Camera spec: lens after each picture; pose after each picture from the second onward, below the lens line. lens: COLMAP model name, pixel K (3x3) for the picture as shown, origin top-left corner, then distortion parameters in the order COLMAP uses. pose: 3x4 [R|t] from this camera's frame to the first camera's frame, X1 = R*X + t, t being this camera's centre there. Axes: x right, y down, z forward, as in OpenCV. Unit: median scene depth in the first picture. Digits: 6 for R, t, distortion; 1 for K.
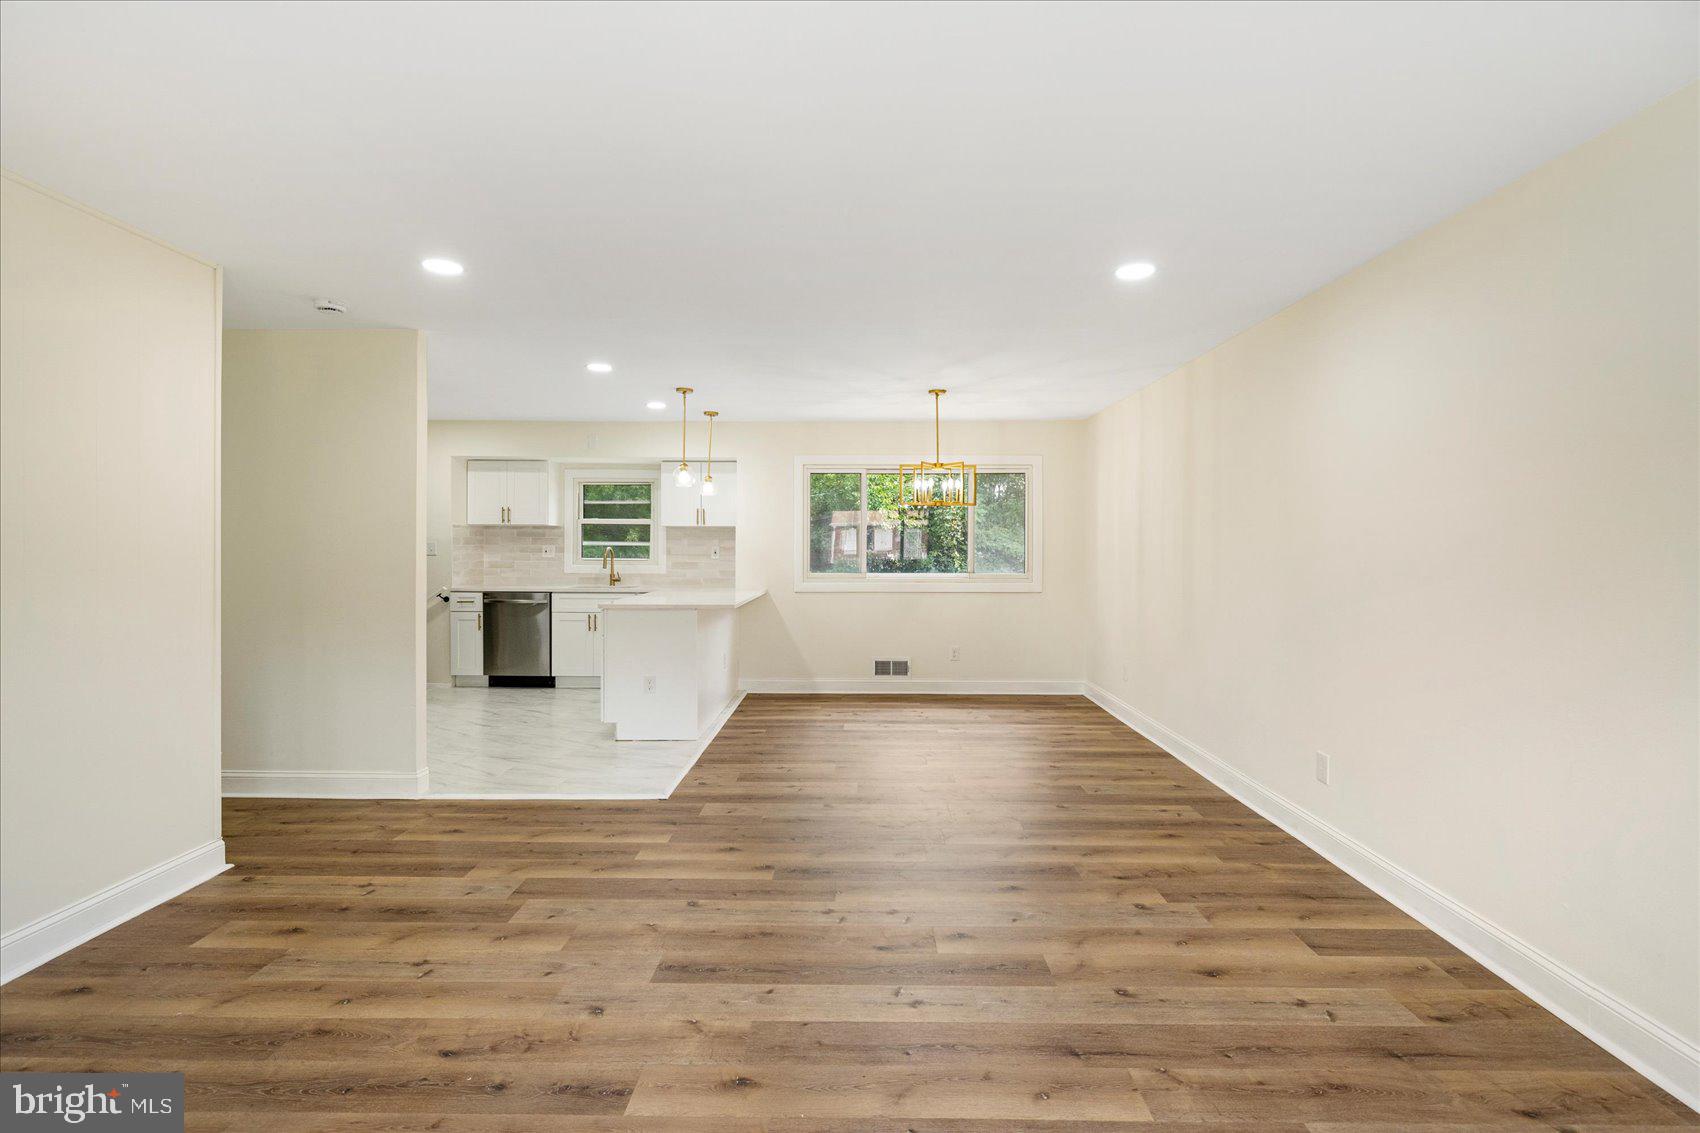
lens RADIAL K [[778.9, 0, 847.3], [0, 778.9, 555.8], [0, 0, 1]] dist [-0.007631, 0.003512]
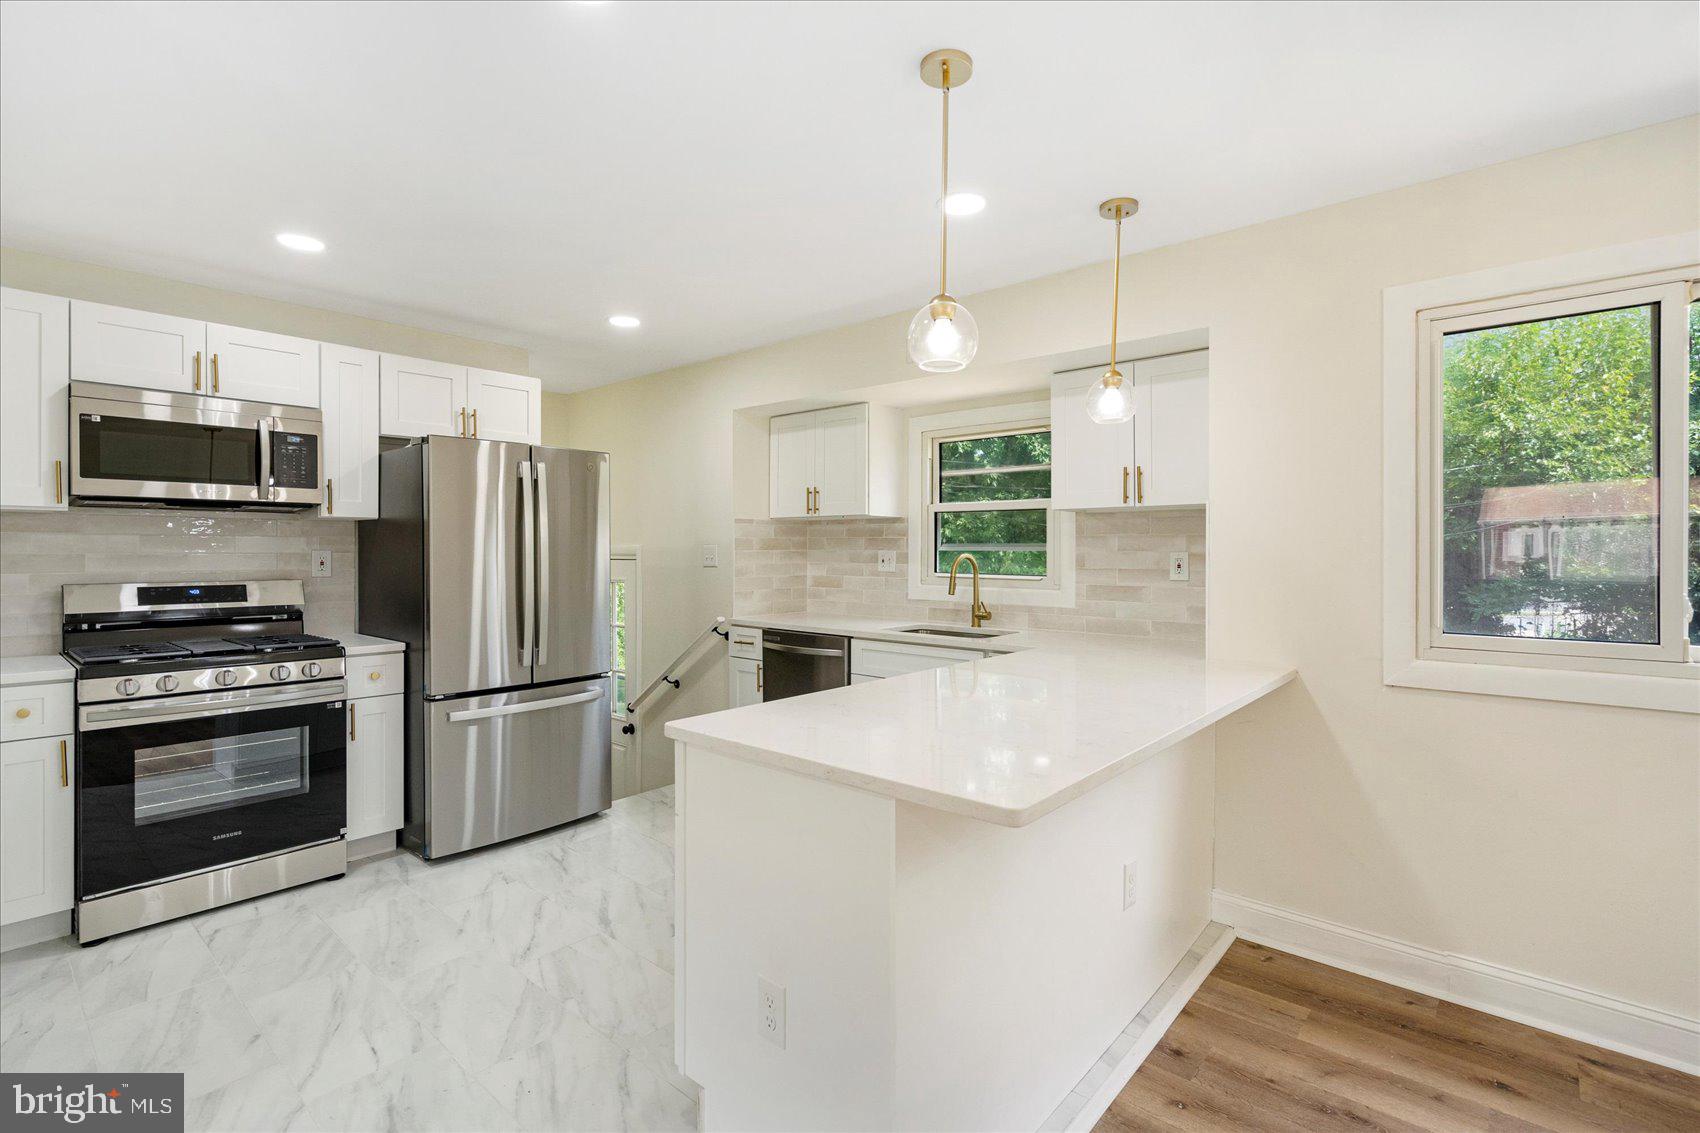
lens RADIAL K [[778.9, 0, 855.5], [0, 778.9, 551.9], [0, 0, 1]] dist [-0.007631, 0.003512]
pose [[0.764191, -0.000676, -0.644989, -0.034053], [-0.005394, 0.999958, -0.007438, -0.011754], [0.644967, 0.009163, 0.764156, 0.789358]]
